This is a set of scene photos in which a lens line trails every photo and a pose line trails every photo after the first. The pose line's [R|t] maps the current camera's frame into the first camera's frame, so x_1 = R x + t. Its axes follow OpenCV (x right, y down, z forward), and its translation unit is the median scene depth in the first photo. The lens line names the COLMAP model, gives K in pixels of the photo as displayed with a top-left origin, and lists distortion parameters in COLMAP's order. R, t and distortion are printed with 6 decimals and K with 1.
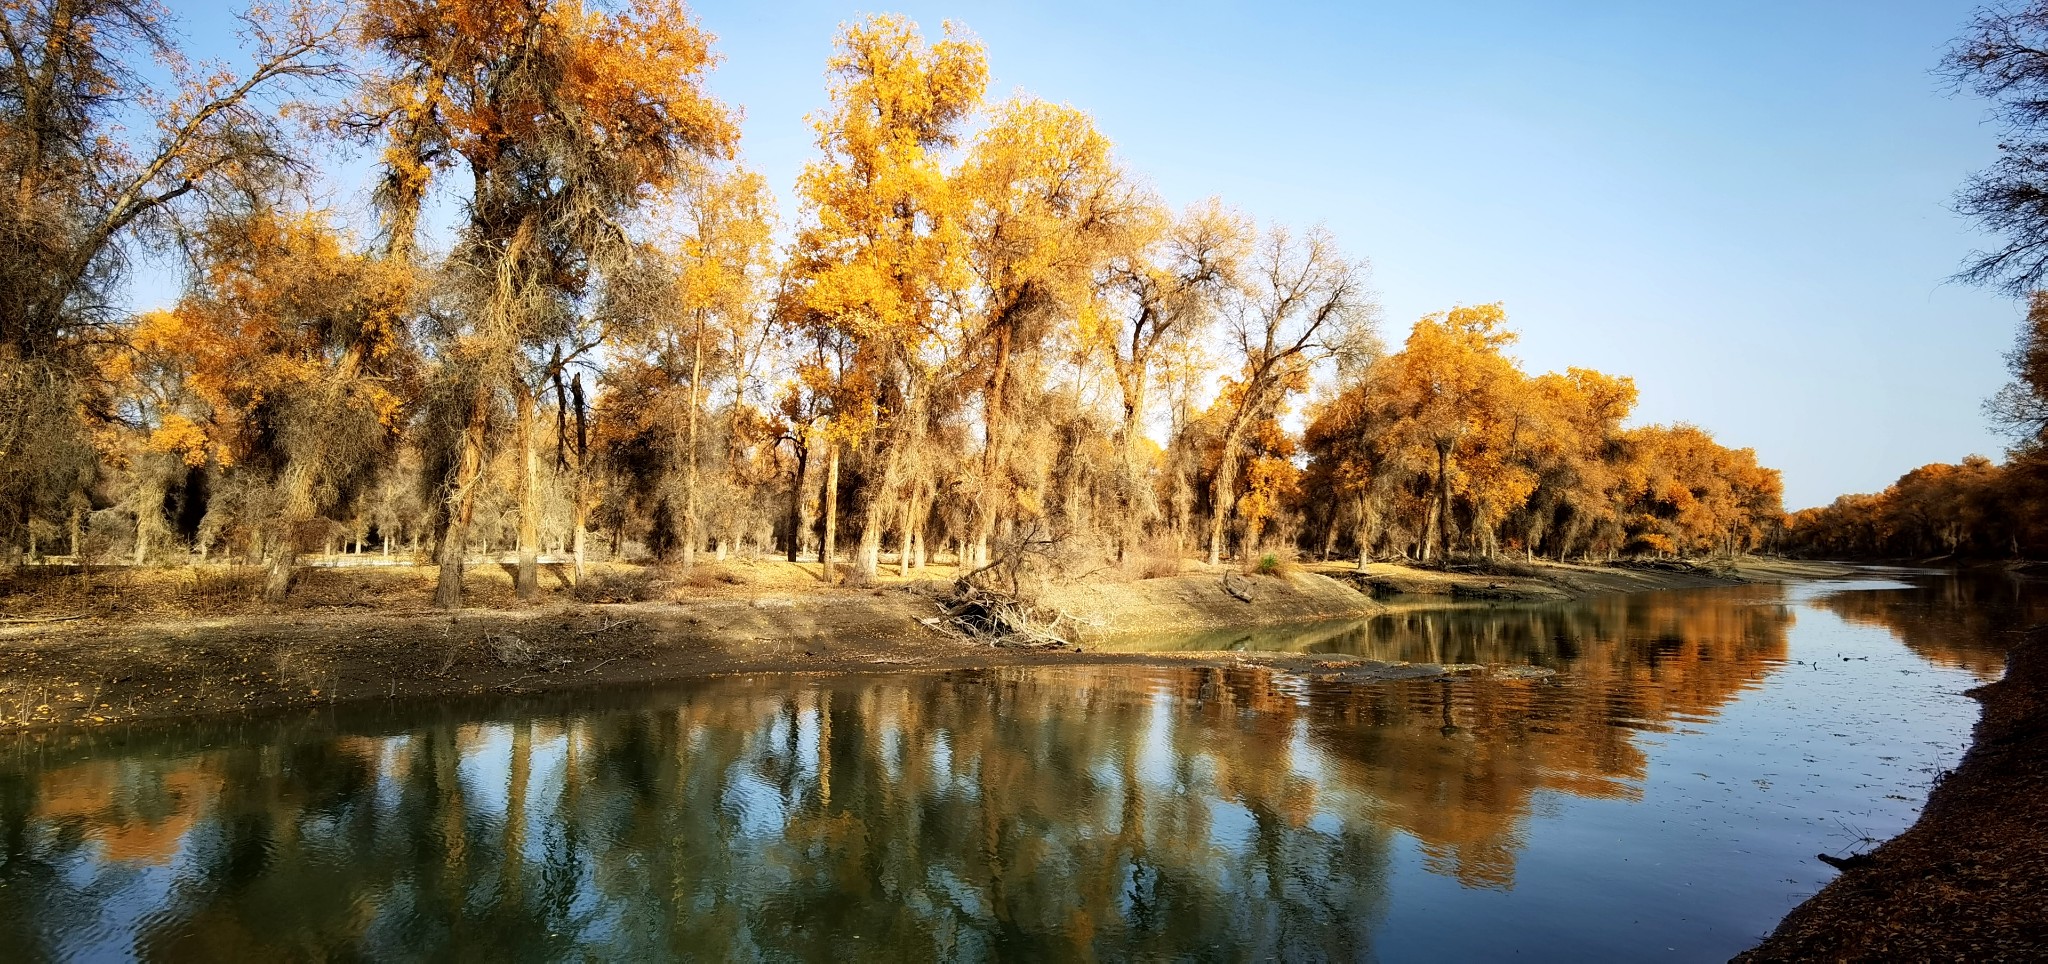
lens RADIAL K [[1000.0, 0, 1051.3], [0, 1000.0, 483.9], [0, 0, 1]] dist [-0.002107, -0.000136]
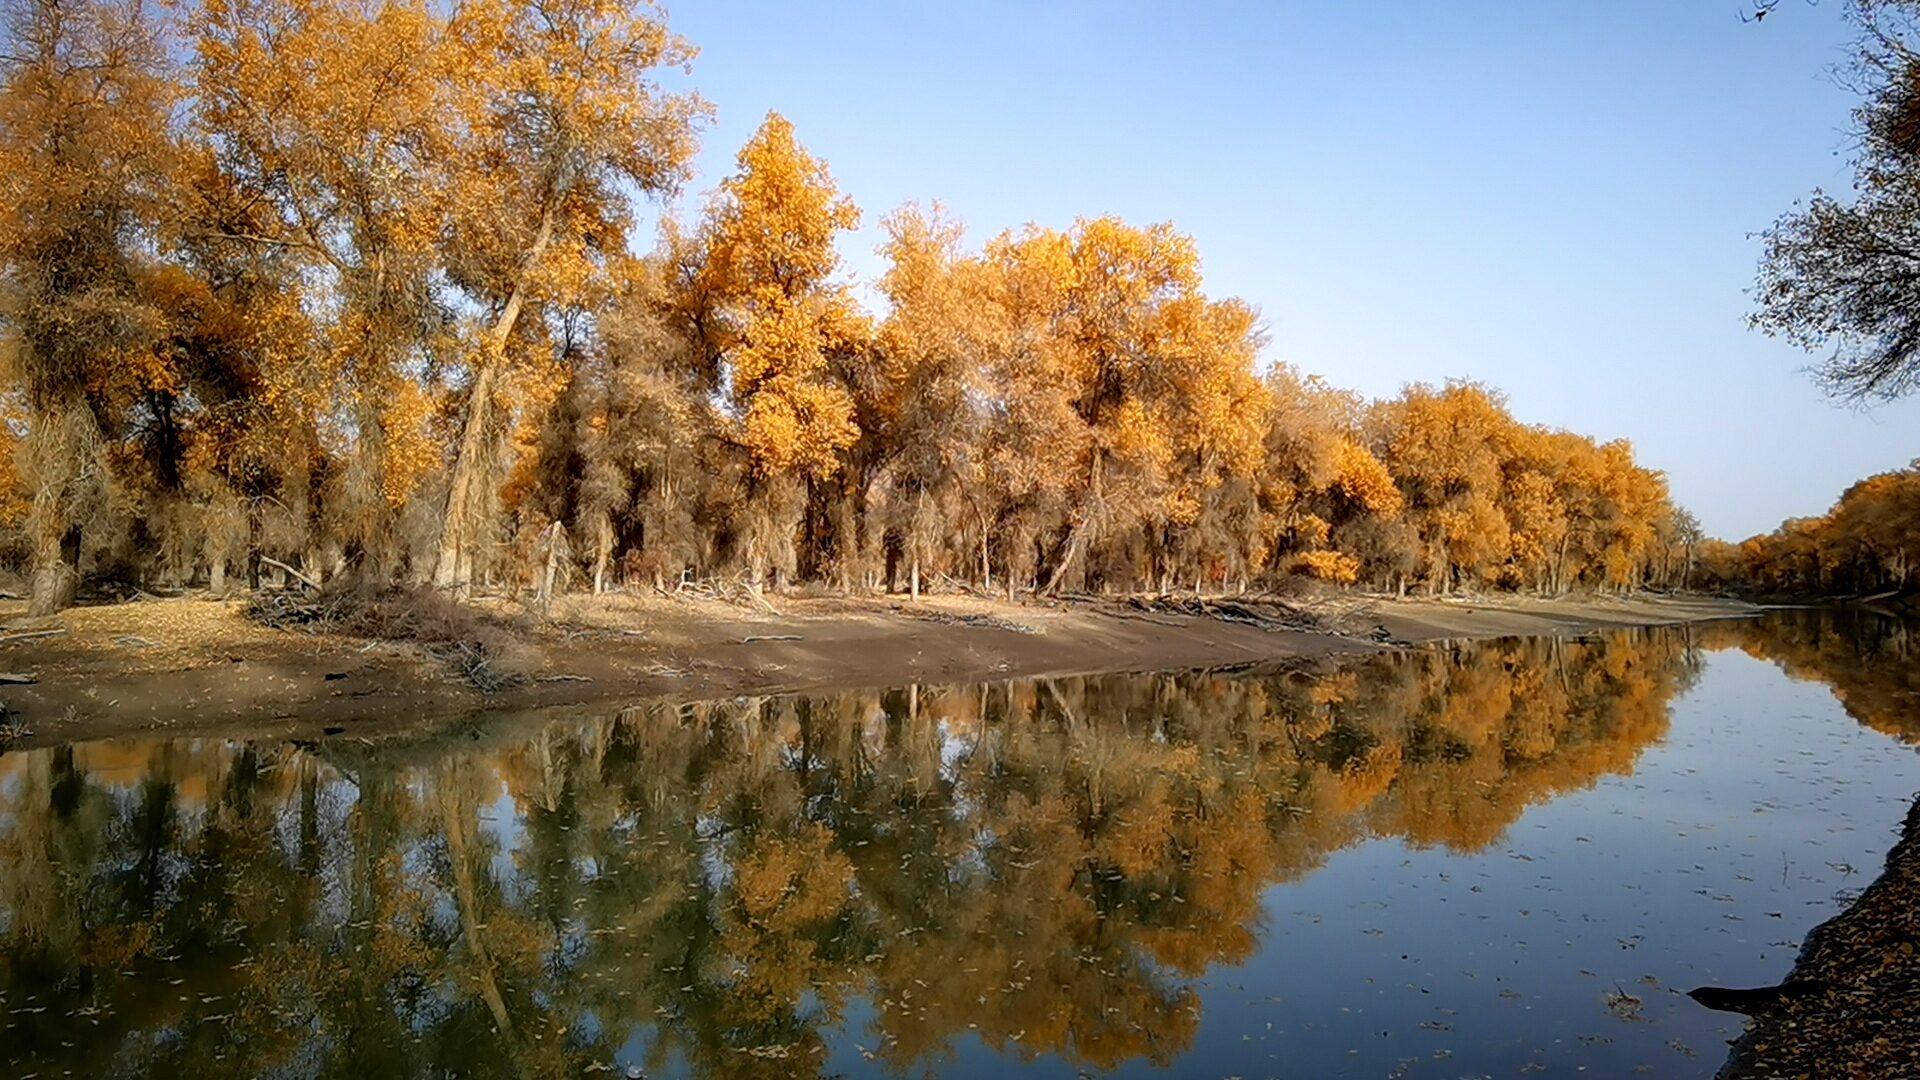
lens RADIAL K [[1182.5, 0, 951.6], [0, 1182.5, 532.3], [0, 0, 1]] dist [-0.016073, -0.003457]
pose [[0.999374, 0.002978, 0.035245, 0.568789], [-0.003699, 0.999785, 0.020391, 0.041403], [-0.035176, -0.020509, 0.999171, 0.526663]]
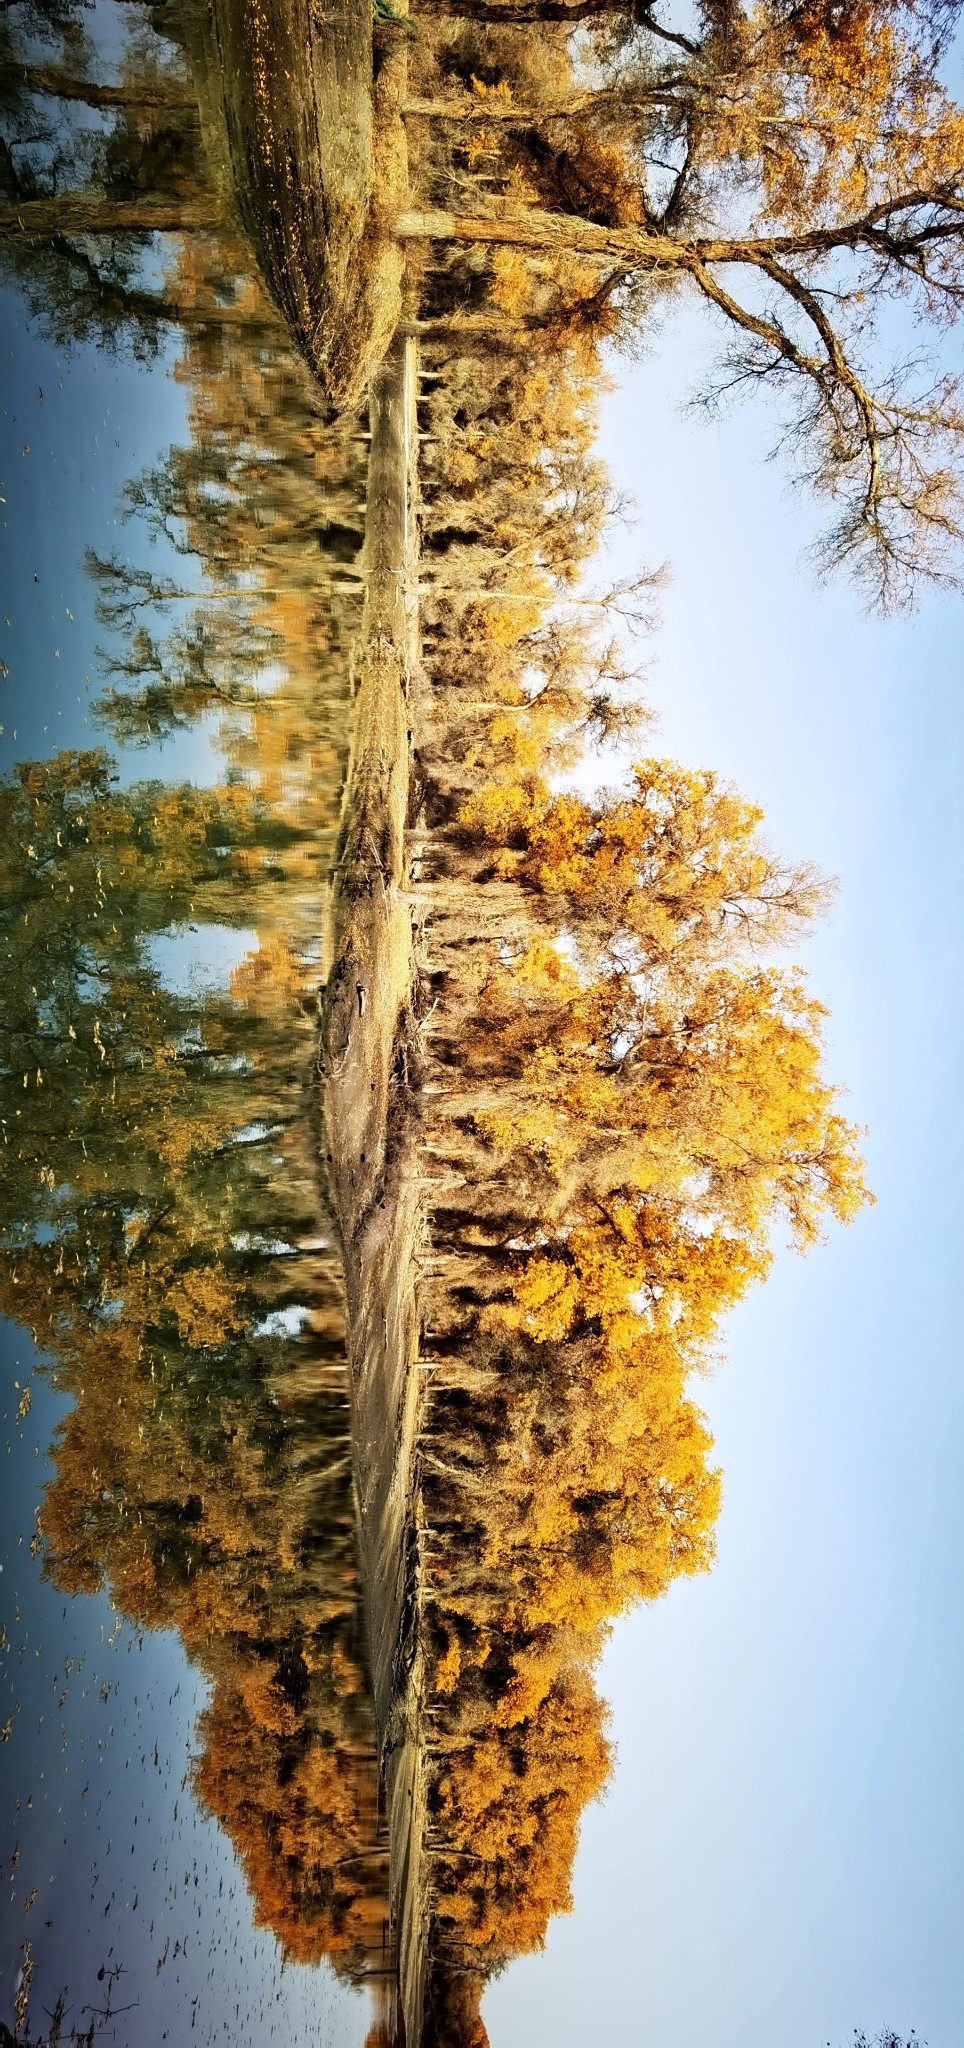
lens RADIAL K [[1045.0, 0, 471.6], [0, 1045.0, 1022.8], [0, 0, 1]] dist [0.008536, 0.000167]
pose [[0.015857, 0.991920, -0.125869, 0.415308], [-0.999580, 0.018778, 0.022053, 0.029289], [0.024239, 0.125467, 0.991802, 0.393822]]
